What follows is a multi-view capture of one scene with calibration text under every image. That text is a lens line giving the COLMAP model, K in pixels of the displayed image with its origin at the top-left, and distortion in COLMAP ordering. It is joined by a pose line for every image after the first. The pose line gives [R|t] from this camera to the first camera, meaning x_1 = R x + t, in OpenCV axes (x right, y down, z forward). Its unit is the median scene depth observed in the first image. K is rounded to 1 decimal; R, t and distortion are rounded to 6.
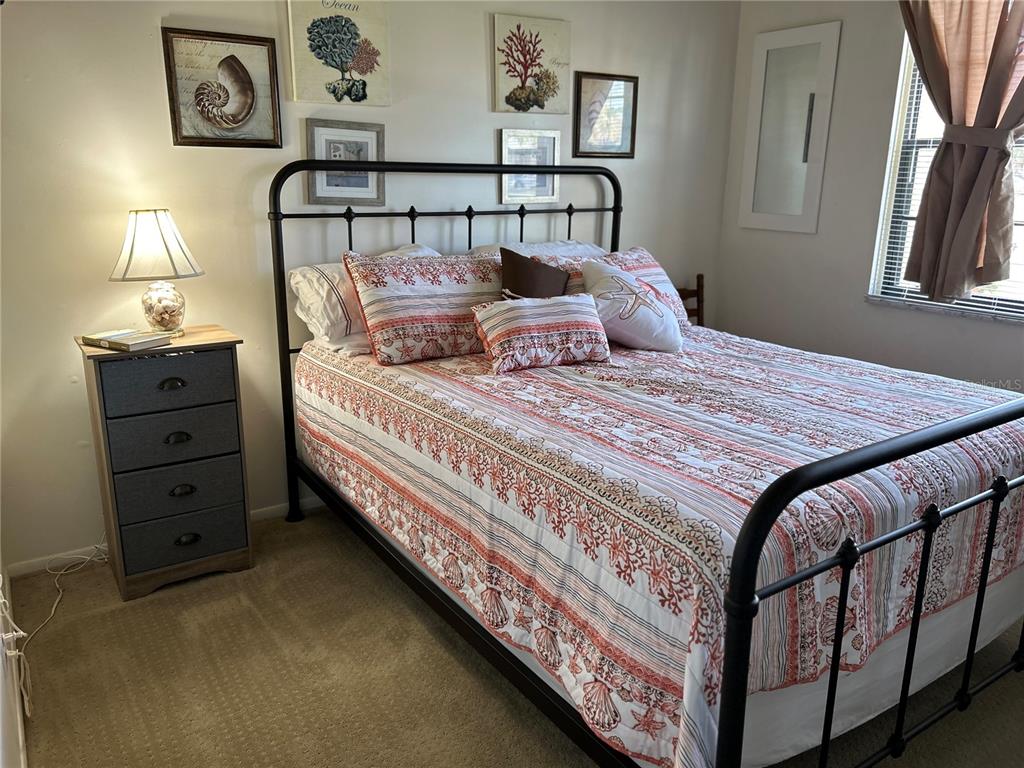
lens RADIAL K [[760.4, 0, 507.4], [0, 760.4, 383.0], [0, 0, 1]] dist [0.049674, -0.048356]
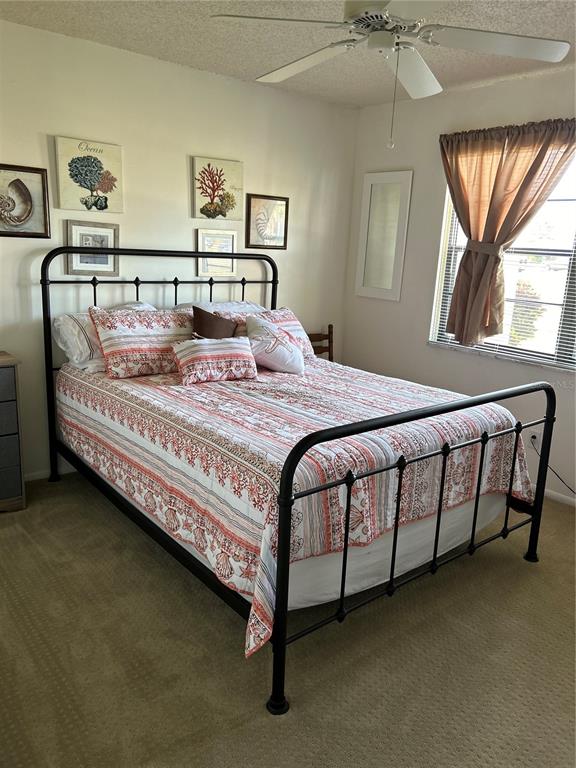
lens RADIAL K [[570.3, 0, 282.6], [0, 570.3, 389.0], [0, 0, 1]] dist [0.049674, -0.048356]
pose [[0.995197, 0.013682, 0.096928, 0.069427], [-0.012109, 0.999786, -0.016797, 0.012874], [-0.097137, 0.015543, 0.995150, -0.212598]]
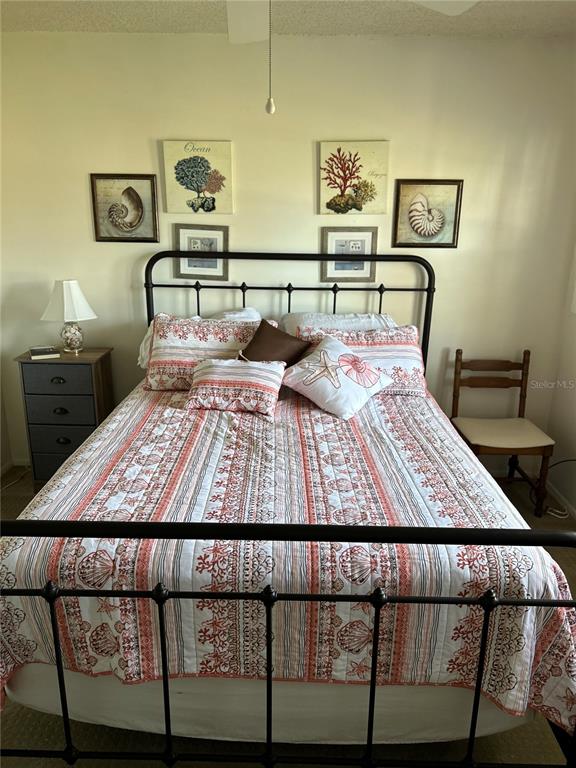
lens RADIAL K [[570.3, 0, 306.8], [0, 570.3, 390.0], [0, 0, 1]] dist [0.049674, -0.048356]
pose [[0.825741, 0.169748, -0.537901, 0.689966], [-0.154753, 0.985227, 0.073349, -0.149781], [0.542405, 0.022675, 0.839811, 0.187394]]
